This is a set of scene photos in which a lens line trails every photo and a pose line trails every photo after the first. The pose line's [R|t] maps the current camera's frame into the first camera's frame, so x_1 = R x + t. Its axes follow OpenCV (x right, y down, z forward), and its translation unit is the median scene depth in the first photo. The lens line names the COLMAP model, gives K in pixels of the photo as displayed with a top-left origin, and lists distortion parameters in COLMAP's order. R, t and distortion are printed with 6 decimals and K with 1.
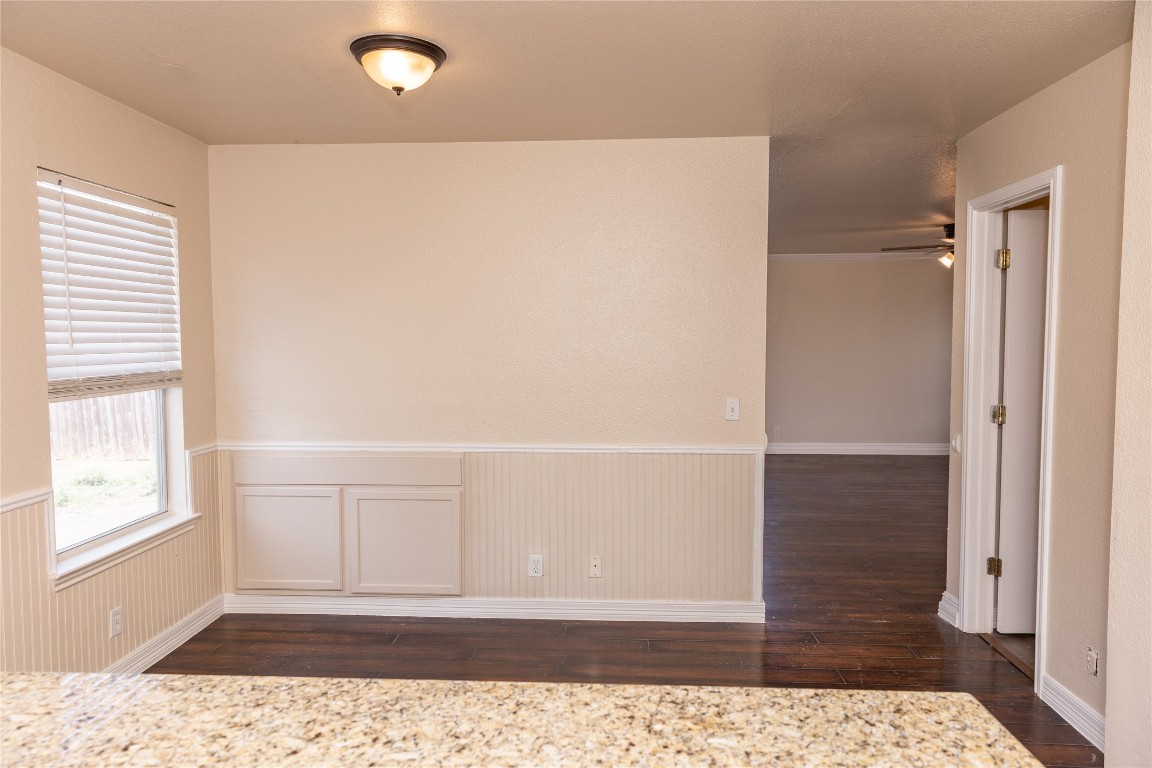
lens RADIAL K [[764.9, 0, 566.4], [0, 764.9, 384.4], [0, 0, 1]] dist [0.009414, 0.001275]
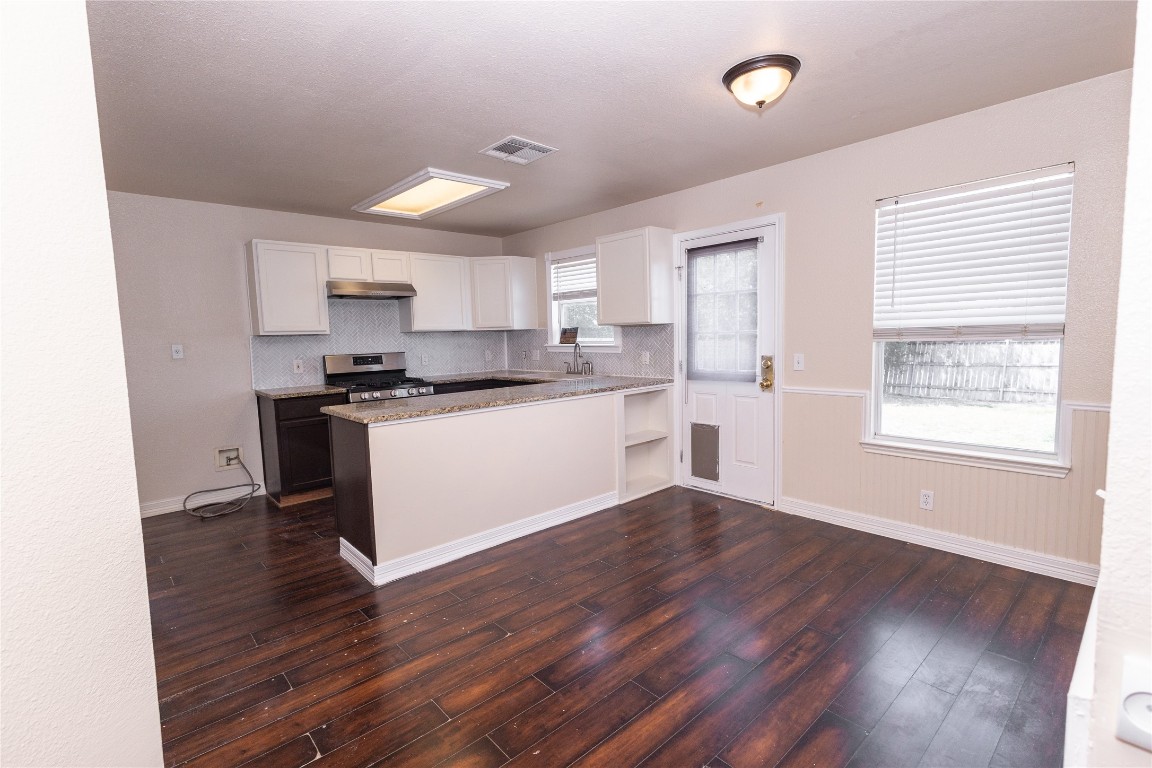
lens RADIAL K [[528.4, 0, 574.3], [0, 528.4, 382.2], [0, 0, 1]] dist [0.010129, -0.000388]
pose [[-0.698215, 0.087970, -0.710462, 0.486167], [-0.014560, 0.990471, 0.136949, -0.029172], [0.715740, 0.105964, -0.690281, 1.048217]]
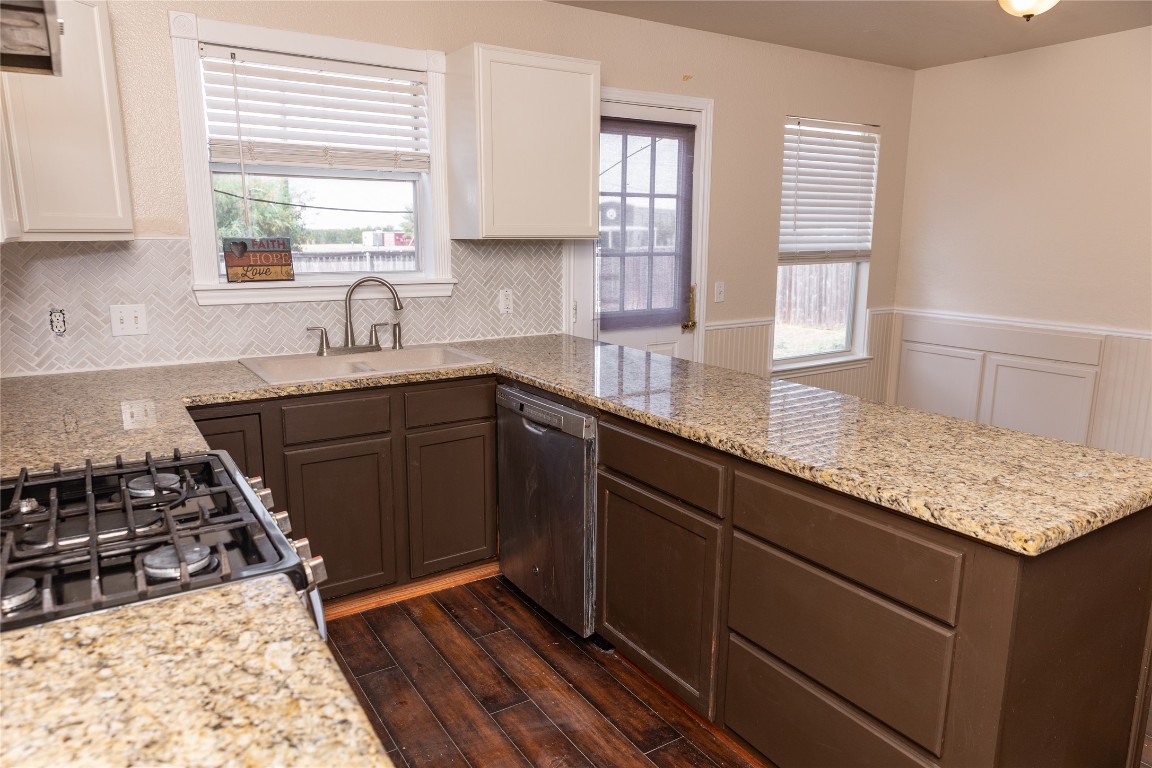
lens RADIAL K [[762.5, 0, 575.5], [0, 762.5, 379.3], [0, 0, 1]] dist [0.012266, -0.000499]
pose [[0.594908, 0.159173, -0.787876, 0.297795], [-0.055779, 0.986009, 0.157083, 0.024781], [0.801856, -0.049503, 0.595463, -0.246483]]
